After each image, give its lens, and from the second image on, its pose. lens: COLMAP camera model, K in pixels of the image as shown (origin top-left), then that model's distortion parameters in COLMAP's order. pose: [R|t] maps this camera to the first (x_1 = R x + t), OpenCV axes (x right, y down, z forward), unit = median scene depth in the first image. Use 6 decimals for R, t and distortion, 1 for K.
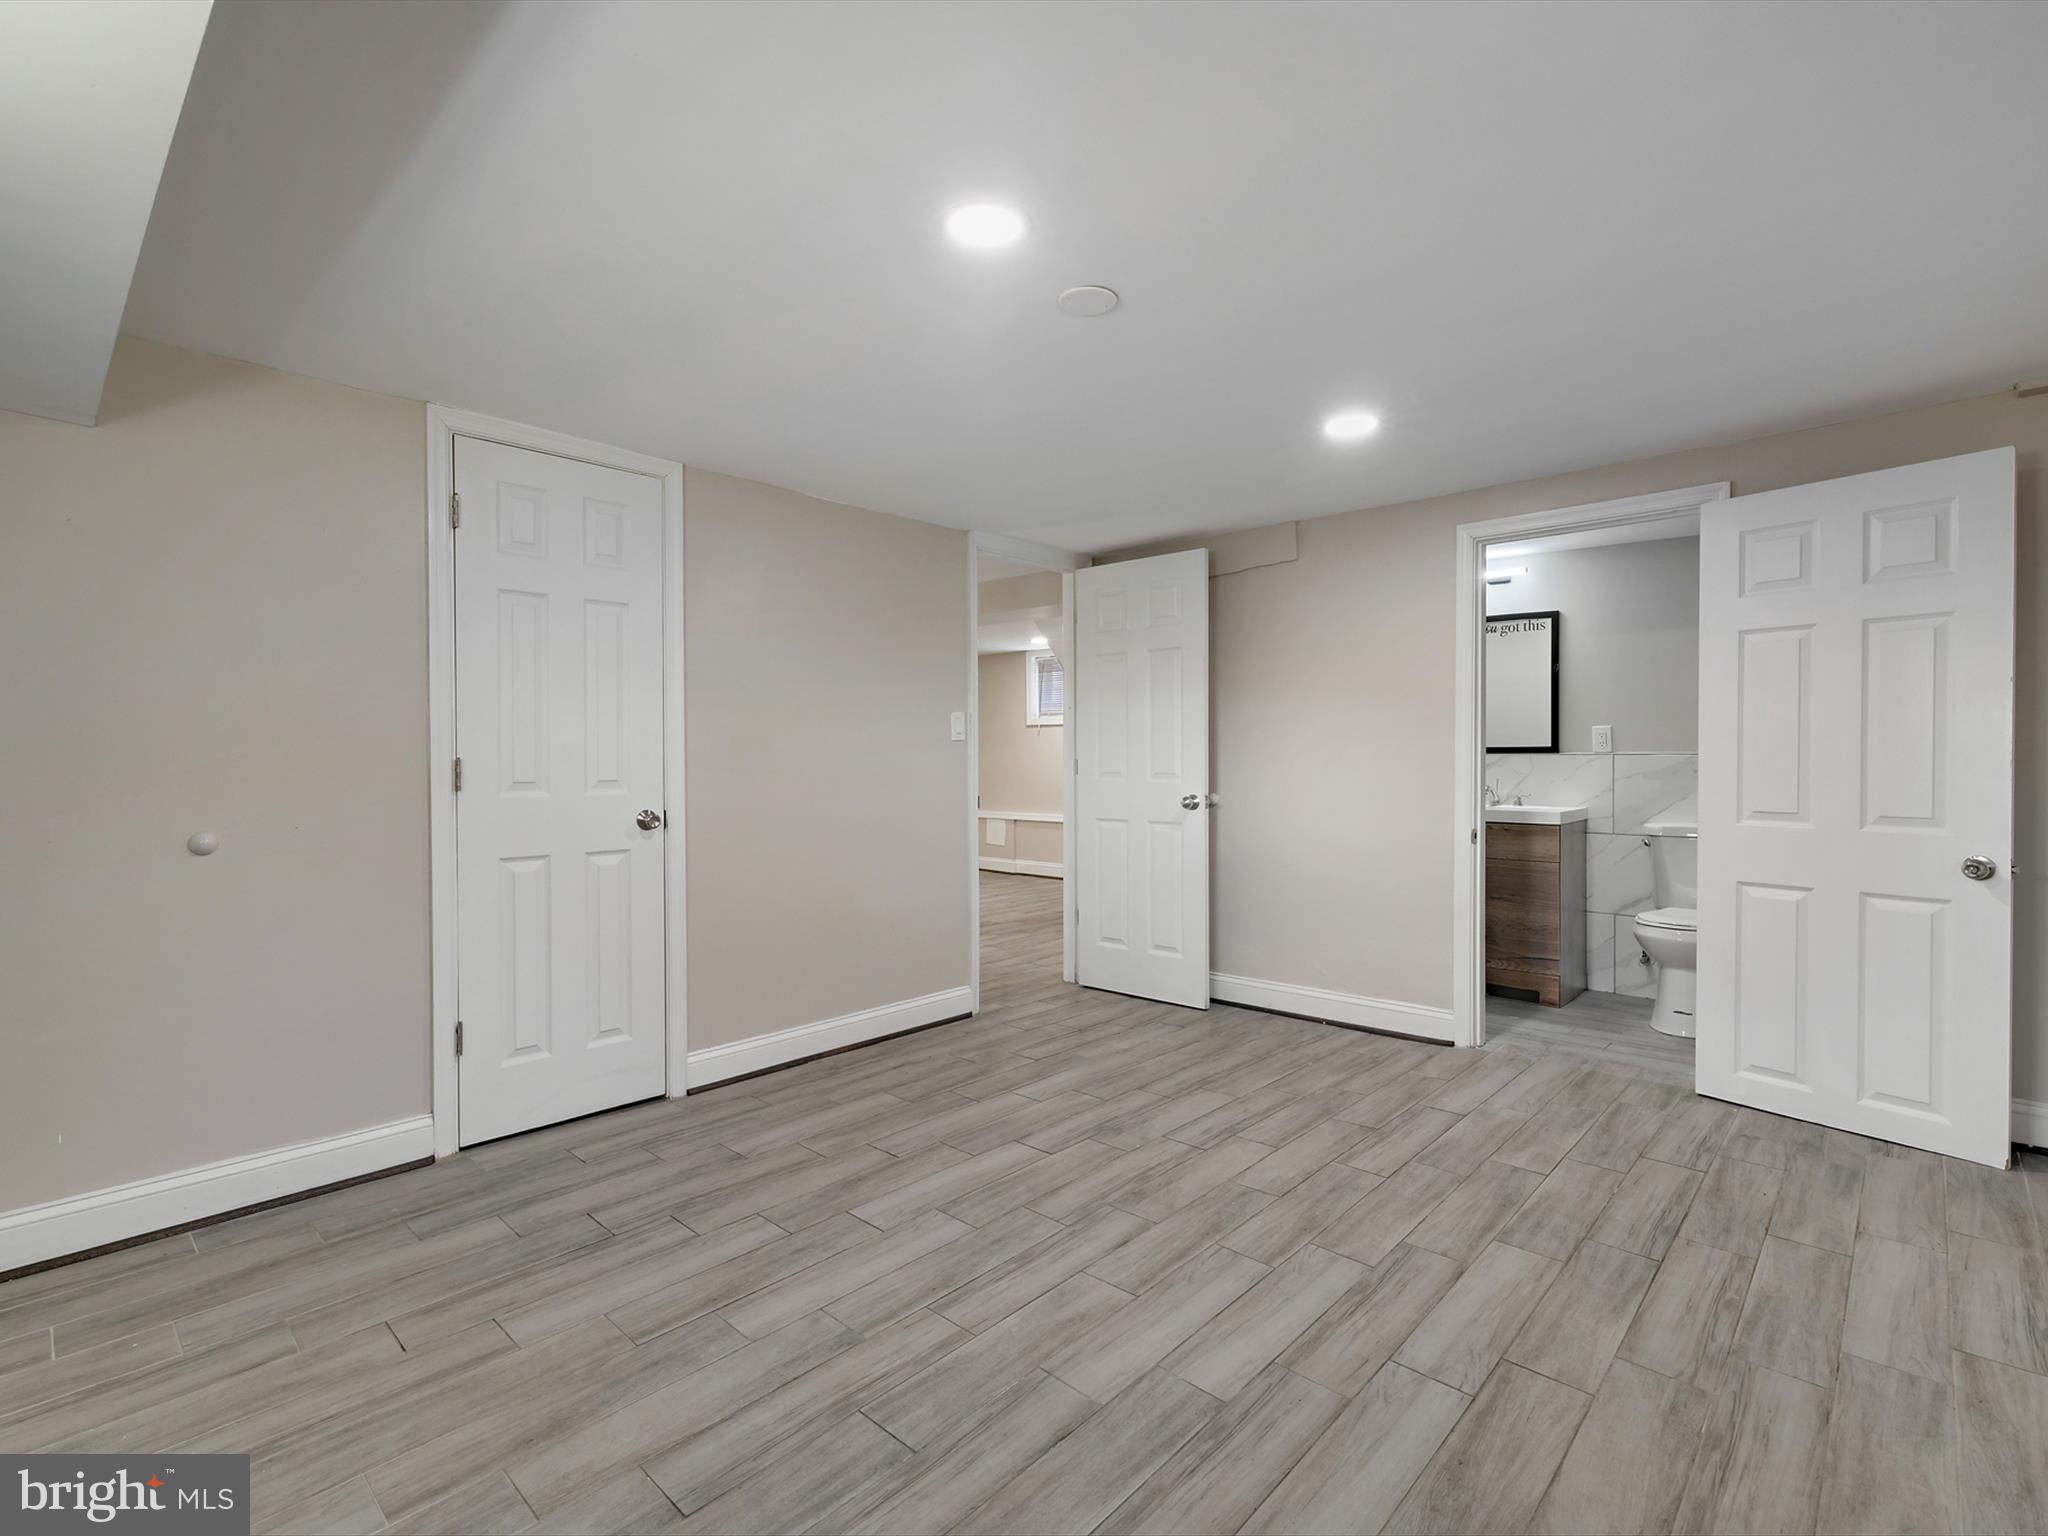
lens RADIAL K [[969.2, 0, 1011.0], [0, 969.2, 764.6], [0, 0, 1]] dist [0.001880, 0.000303]
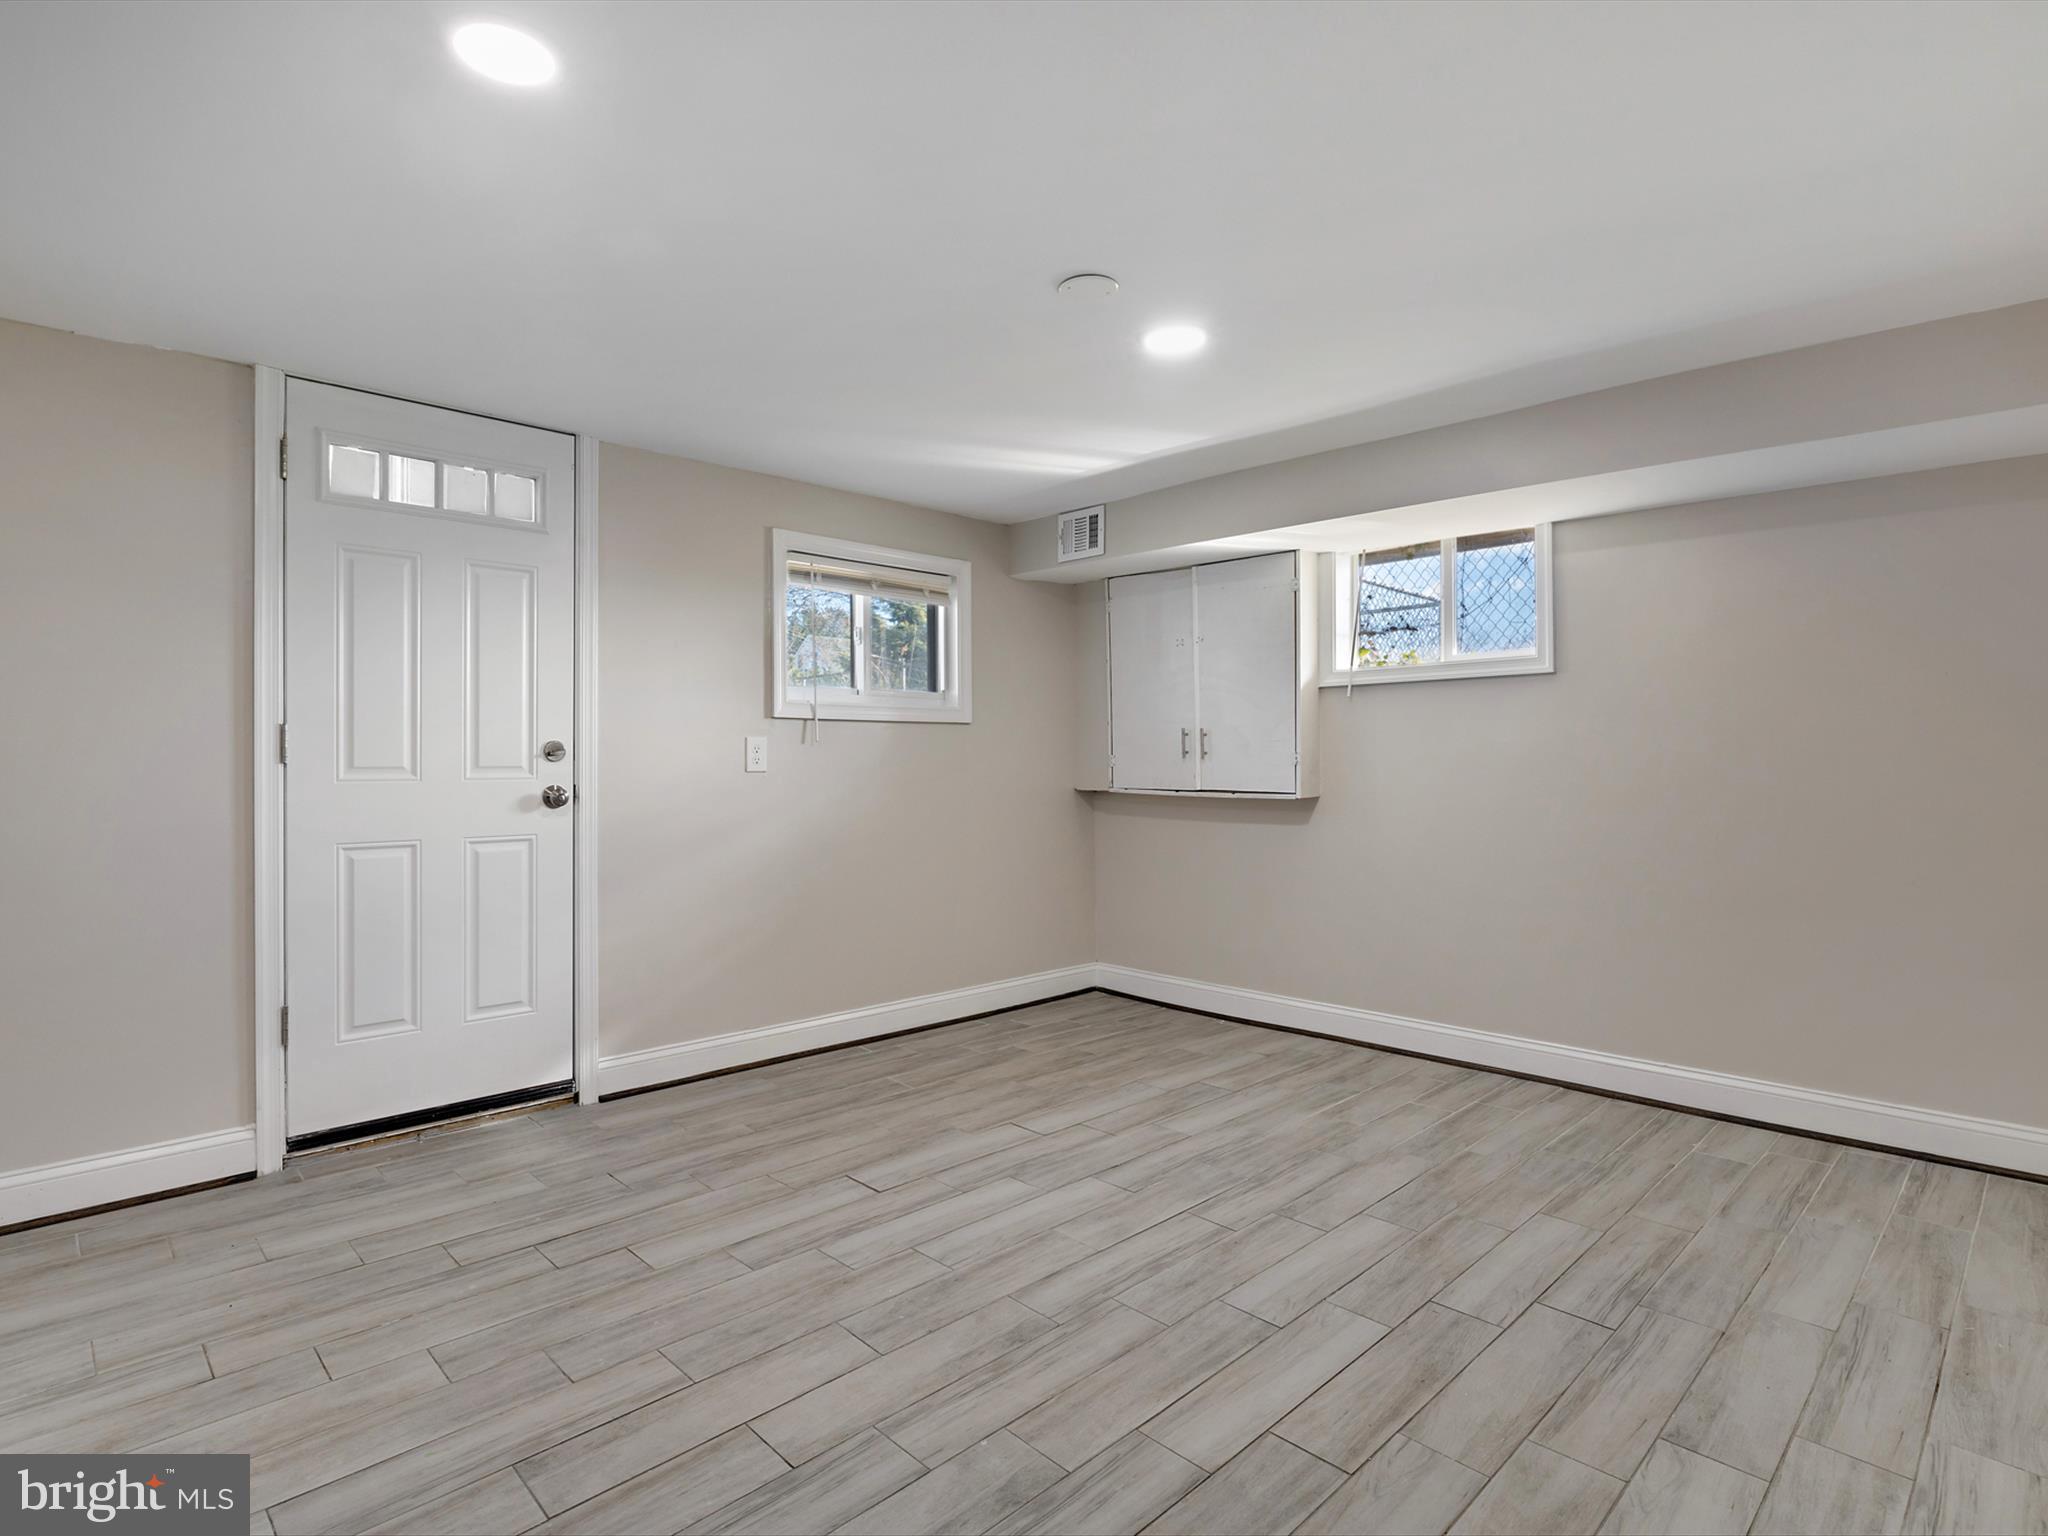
lens RADIAL K [[969.2, 0, 1011.0], [0, 969.2, 764.6], [0, 0, 1]] dist [0.001880, 0.000303]
pose [[-0.998661, 0.001405, 0.051719, 0.103029], [0.002059, 0.999918, 0.012604, -0.009503], [-0.051697, 0.012694, -0.998582, 1.870279]]
